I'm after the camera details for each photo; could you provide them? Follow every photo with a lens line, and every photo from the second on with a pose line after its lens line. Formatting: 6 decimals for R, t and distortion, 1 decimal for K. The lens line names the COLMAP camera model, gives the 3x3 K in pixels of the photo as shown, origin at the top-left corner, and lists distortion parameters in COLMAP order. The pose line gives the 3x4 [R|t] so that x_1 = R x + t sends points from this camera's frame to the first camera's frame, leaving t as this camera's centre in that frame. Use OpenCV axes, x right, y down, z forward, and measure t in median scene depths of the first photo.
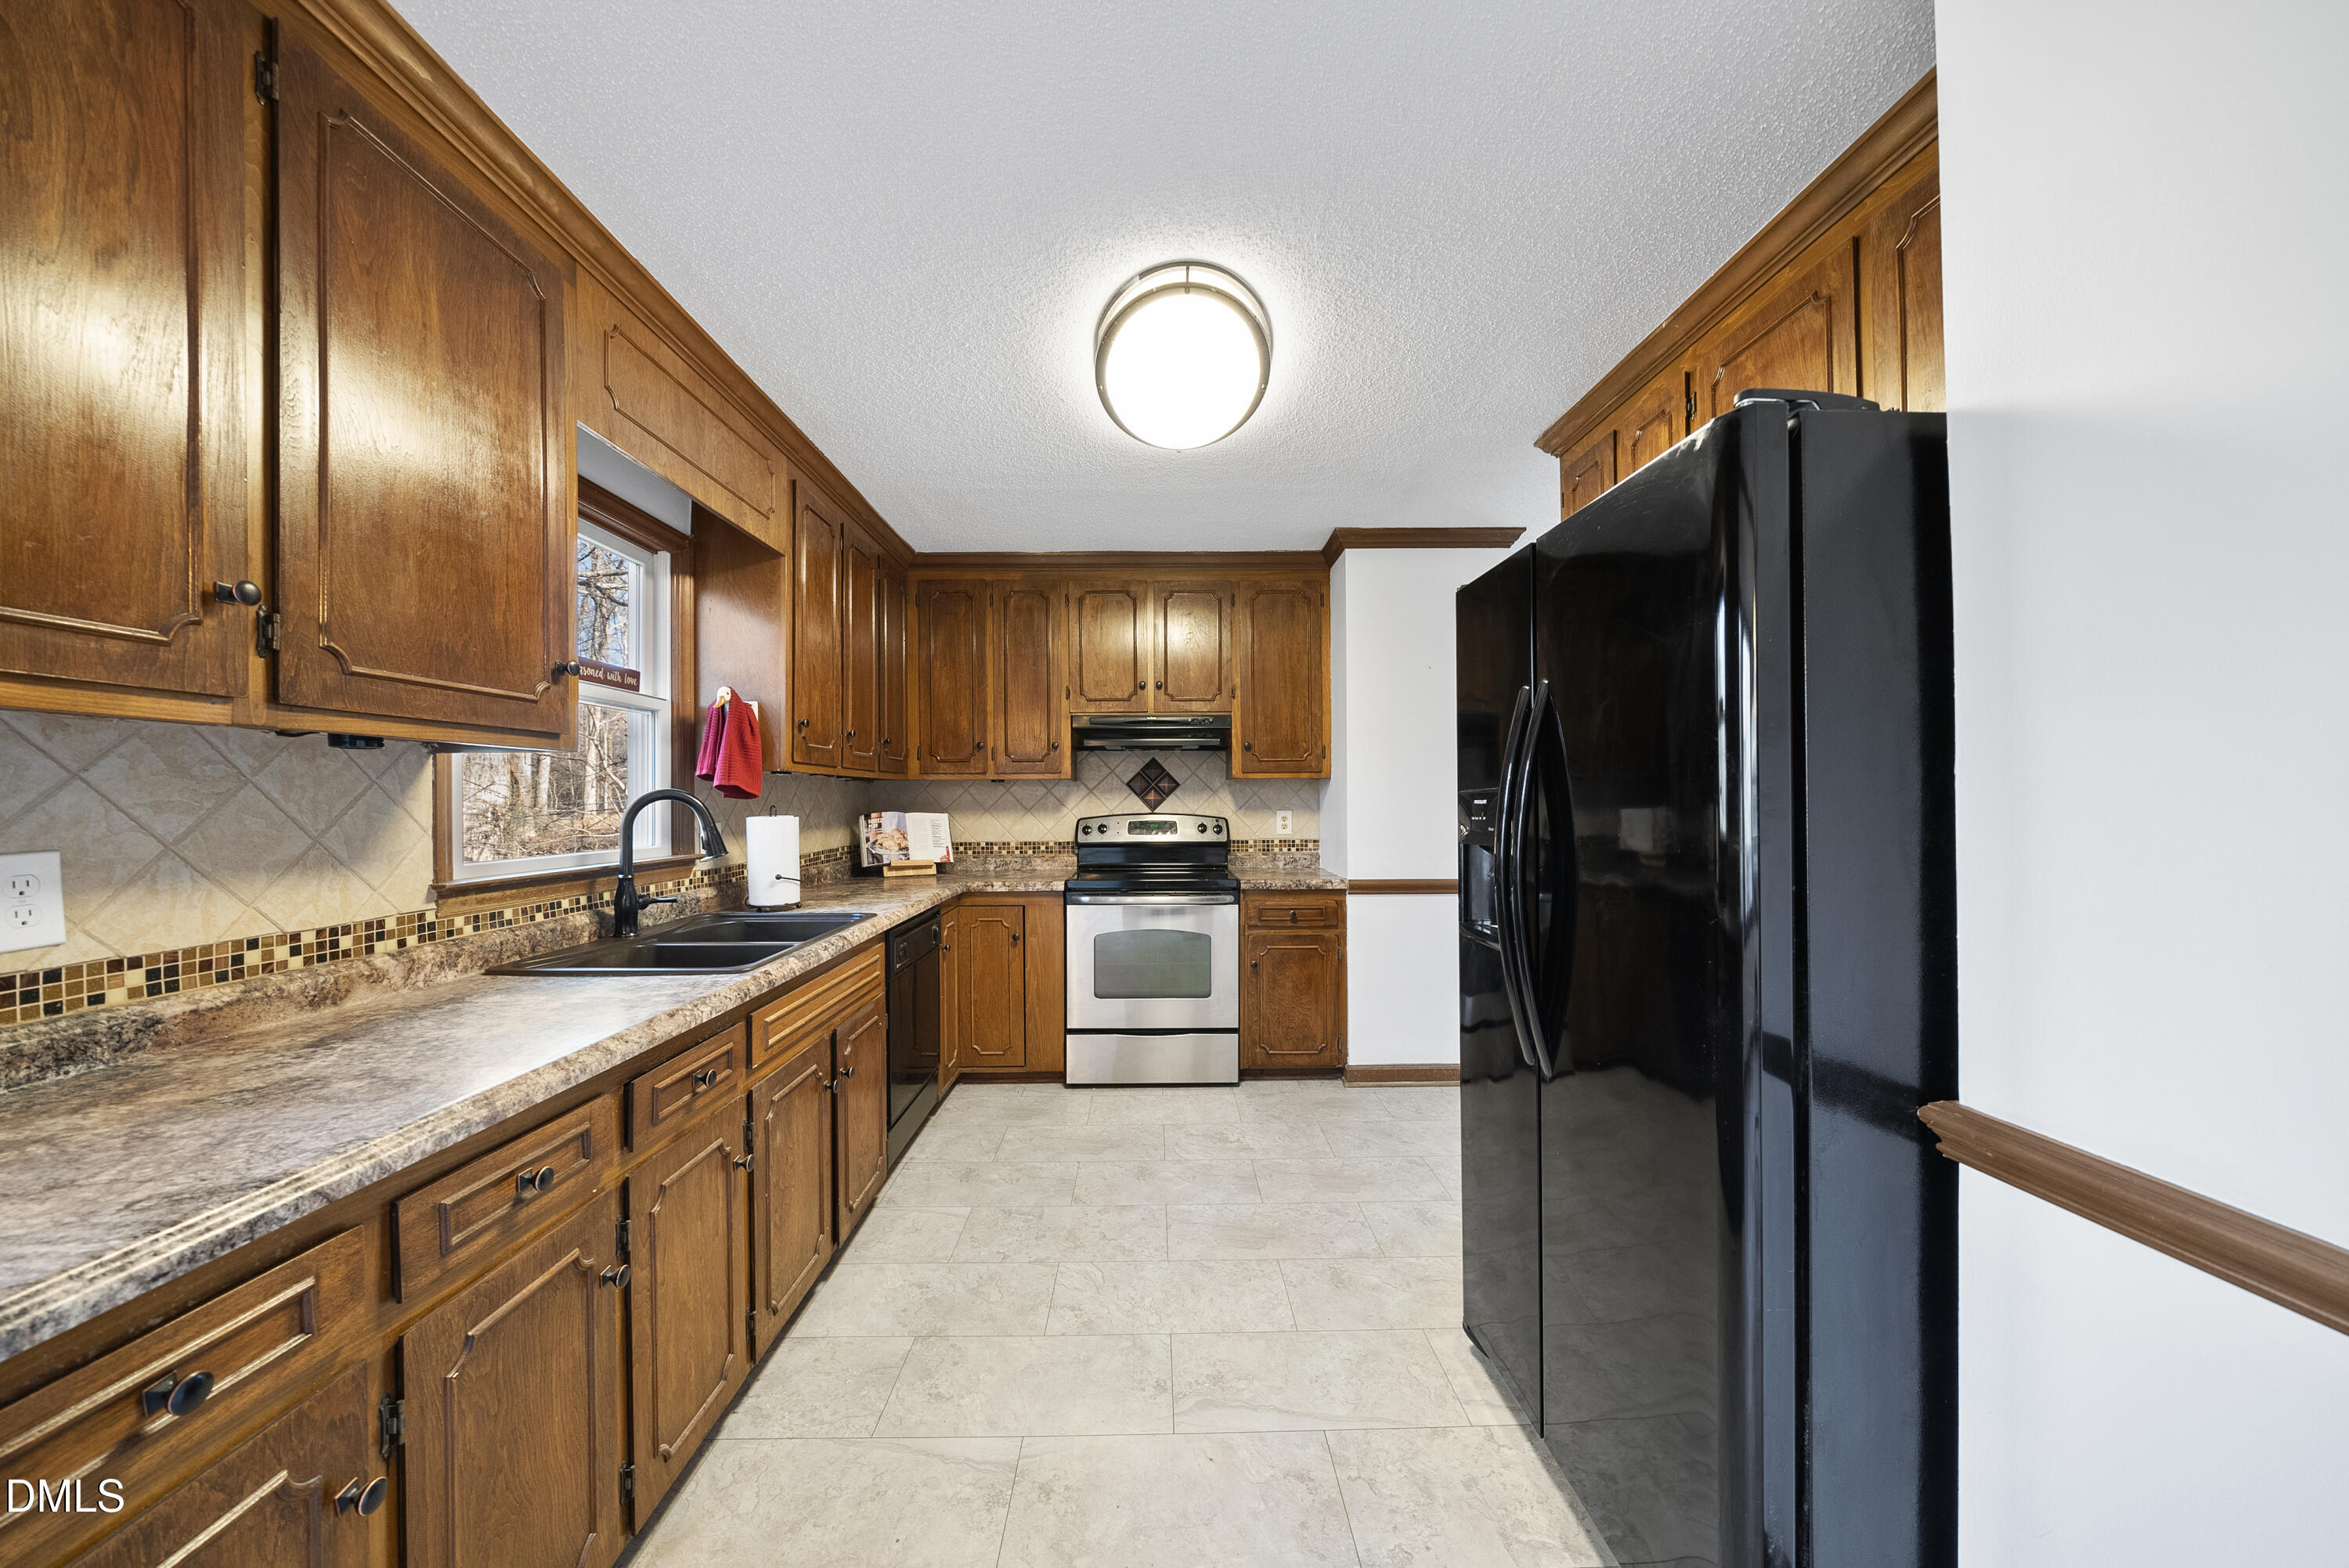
lens RADIAL K [[808.5, 0, 1171.5], [0, 808.5, 800.3], [0, 0, 1]] dist [-0.007446, 0.000057]
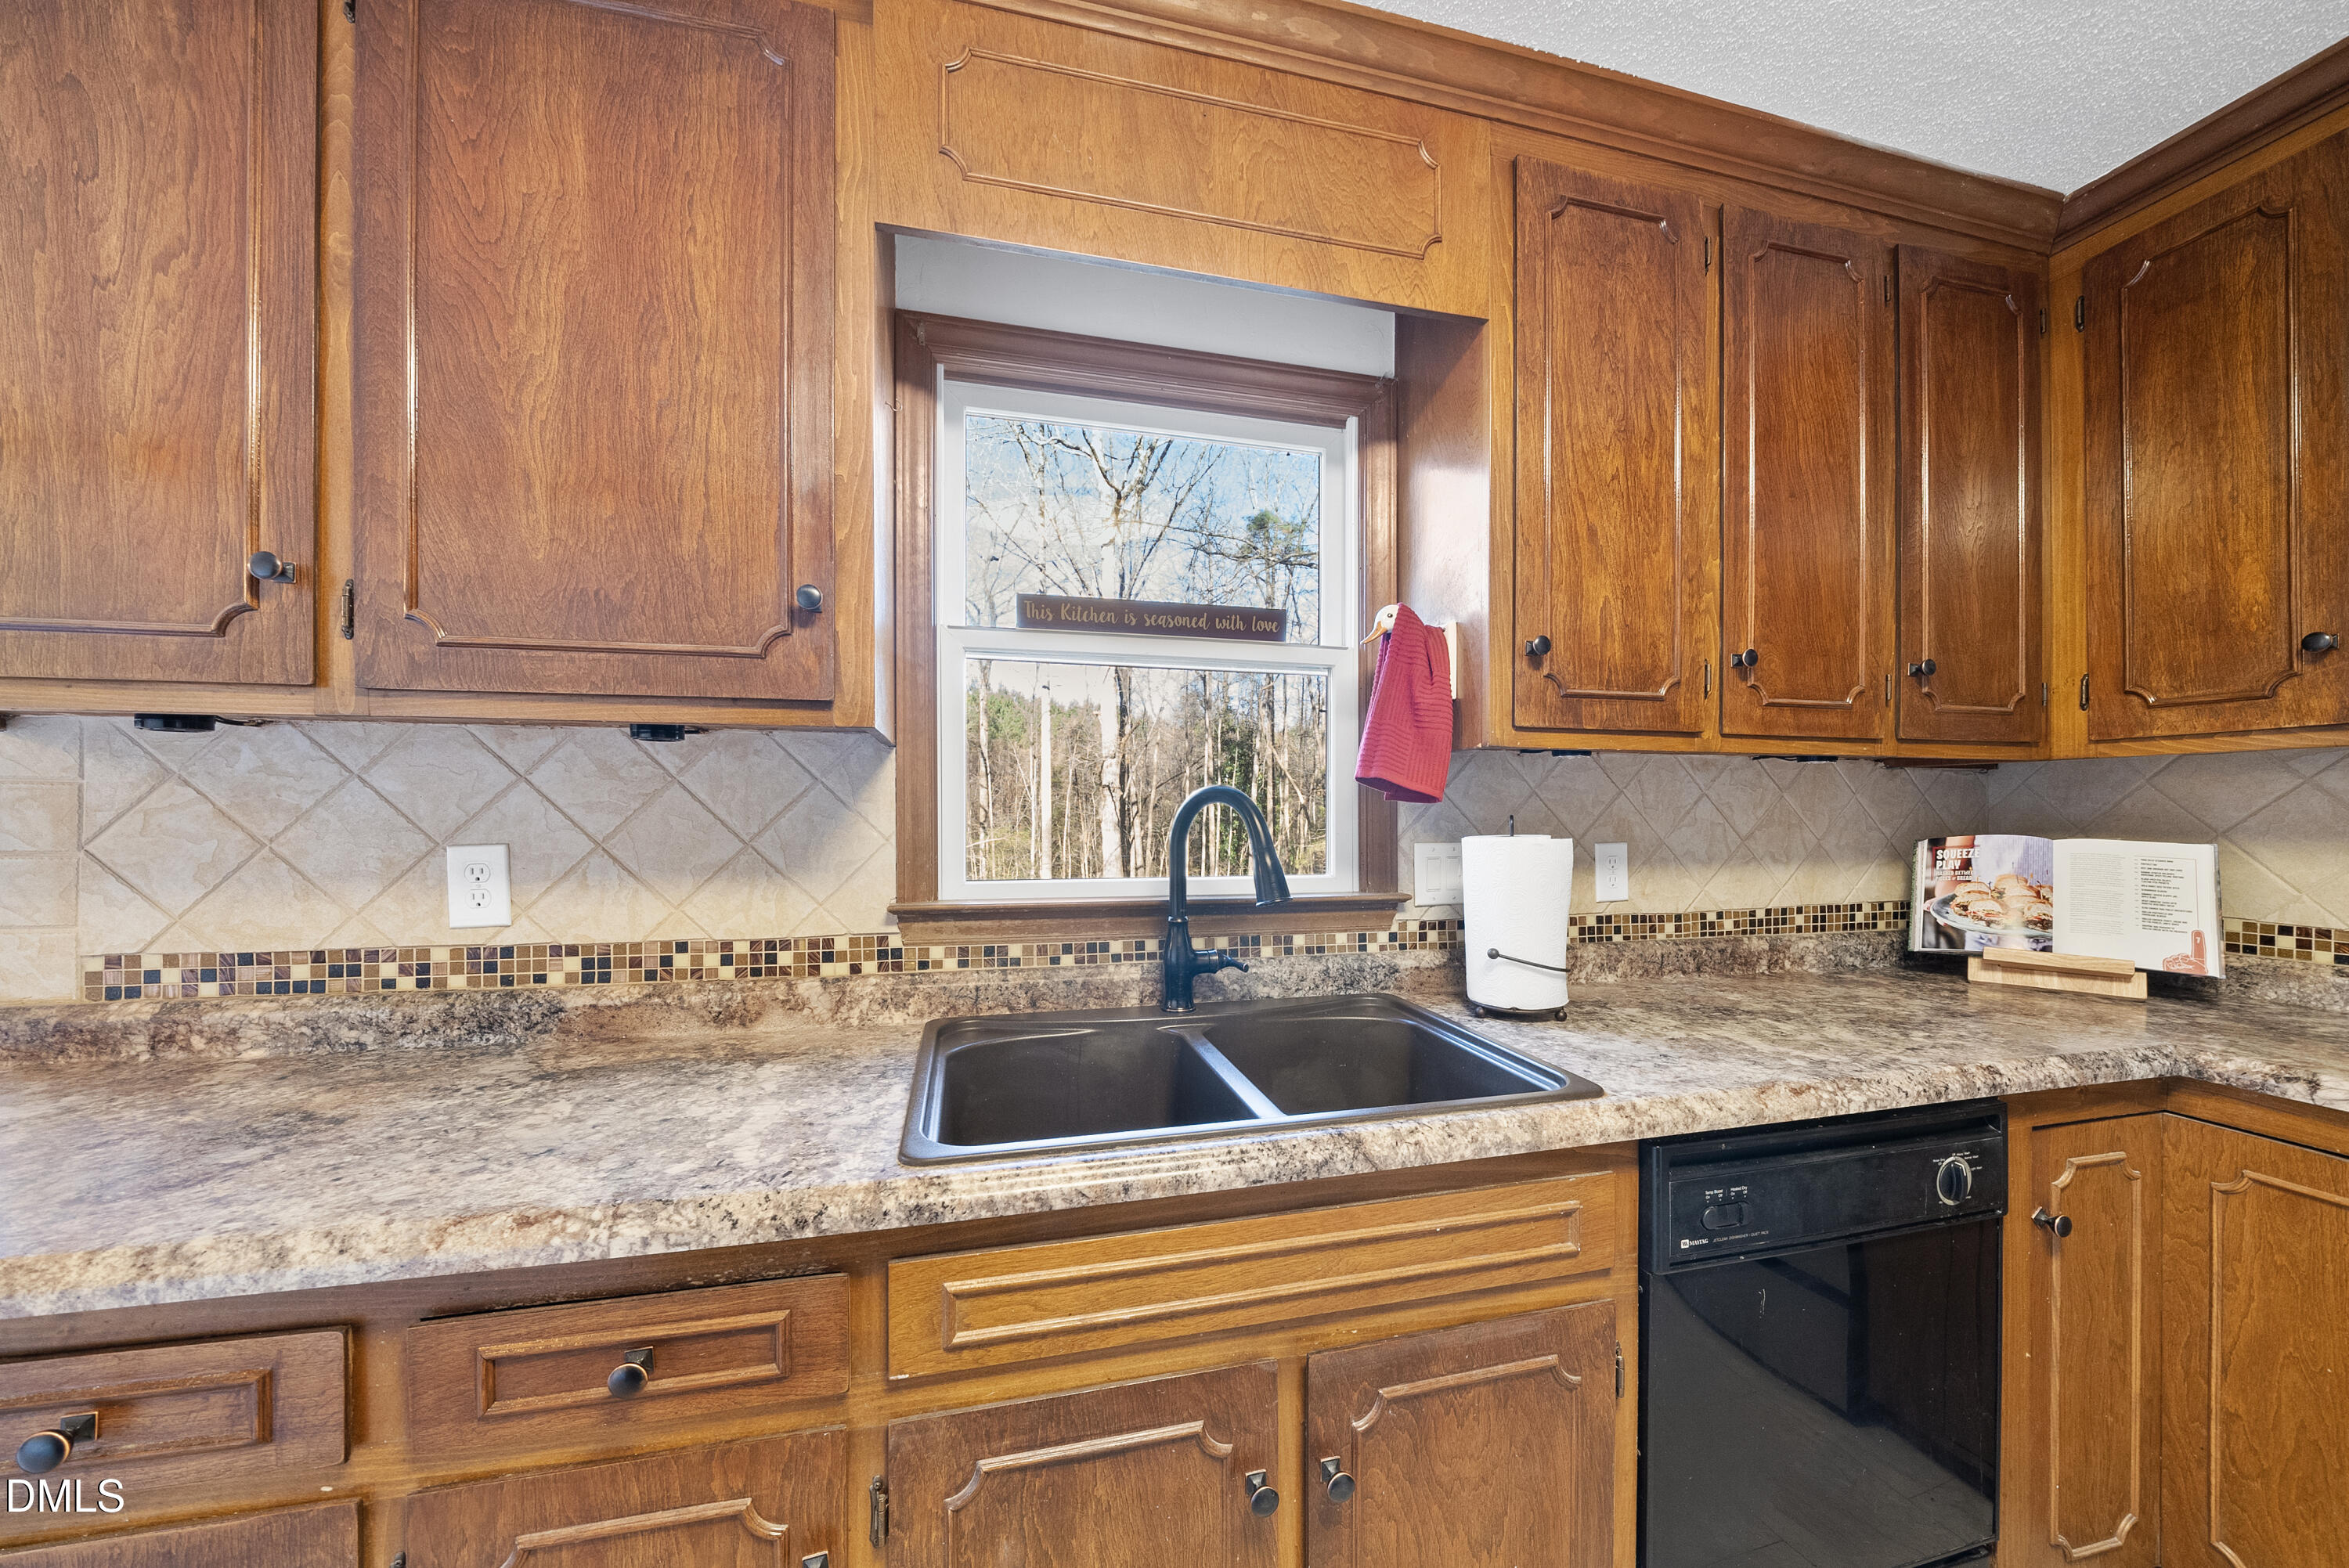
lens RADIAL K [[814.9, 0, 1168.2], [0, 814.9, 814.5], [0, 0, 1]] dist [-0.008733, 0.000551]
pose [[0.212381, 0.008395, -0.977151, -0.028736], [-0.004423, 0.999961, 0.007630, 0.003893], [0.977177, 0.002701, 0.212410, 0.860331]]
